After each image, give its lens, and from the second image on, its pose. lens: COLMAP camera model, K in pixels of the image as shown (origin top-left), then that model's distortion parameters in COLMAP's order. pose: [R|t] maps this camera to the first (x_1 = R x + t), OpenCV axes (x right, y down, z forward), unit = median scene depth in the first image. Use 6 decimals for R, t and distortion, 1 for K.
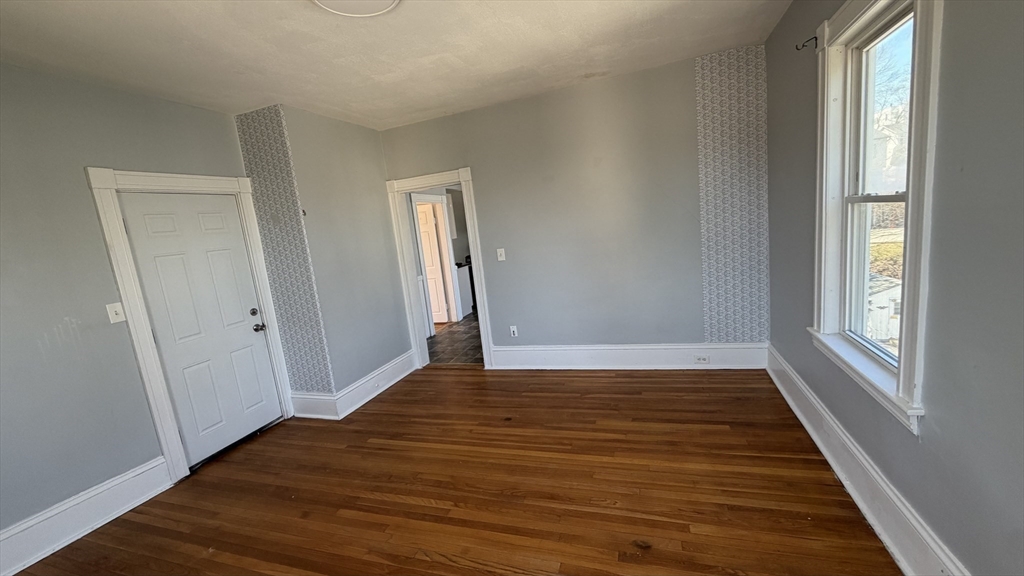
lens RADIAL K [[408.1, 0, 512.0], [0, 408.1, 288.0], [0, 0, 1]] dist [-0.000745, -0.000101]
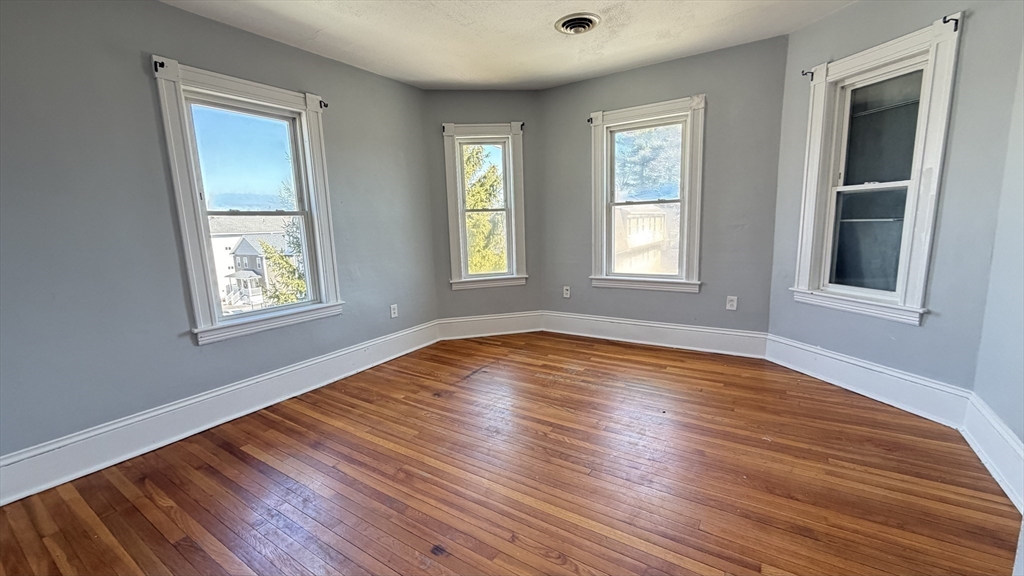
lens RADIAL K [[408.1, 0, 512.0], [0, 408.1, 288.0], [0, 0, 1]] dist [-0.000745, -0.000101]
pose [[-0.960186, 0.107822, 0.257714, -0.364387], [0.179610, 0.944842, 0.273886, -0.156933], [-0.213968, 0.309269, -0.926591, 1.849050]]
